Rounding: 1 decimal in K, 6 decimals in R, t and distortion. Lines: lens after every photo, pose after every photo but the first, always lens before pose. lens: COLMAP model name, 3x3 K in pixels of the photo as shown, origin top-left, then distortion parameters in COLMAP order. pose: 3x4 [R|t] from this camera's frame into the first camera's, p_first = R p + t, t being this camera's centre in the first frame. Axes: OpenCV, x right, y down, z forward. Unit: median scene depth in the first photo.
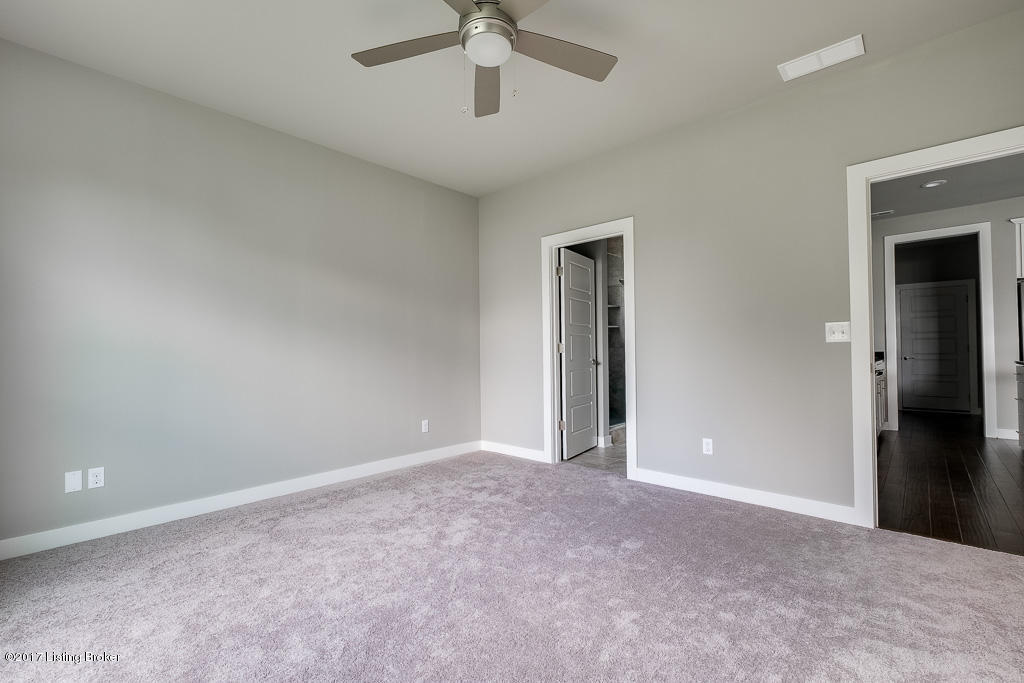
lens RADIAL K [[450.7, 0, 518.5], [0, 450.7, 342.5], [0, 0, 1]] dist [-0.000767, -0.000220]
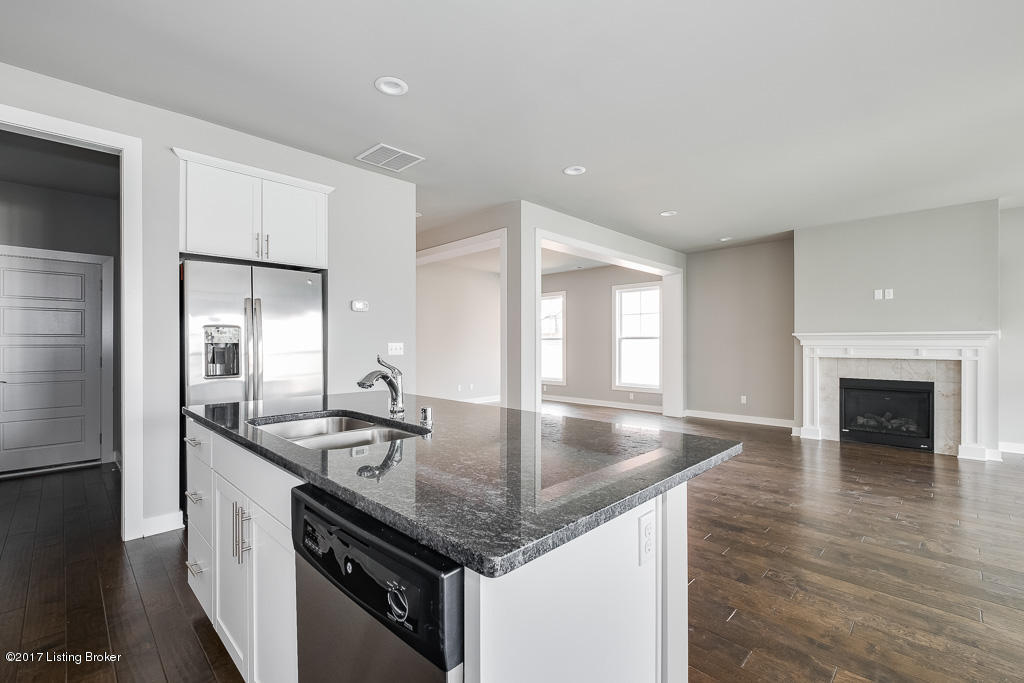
lens RADIAL K [[450.7, 0, 518.5], [0, 450.7, 342.5], [0, 0, 1]] dist [-0.000767, -0.000220]
pose [[0.045940, 0.011494, 0.998878, 0.415337], [-0.015674, 0.999819, -0.010784, -0.018661], [-0.998821, -0.015161, 0.046112, 0.405766]]
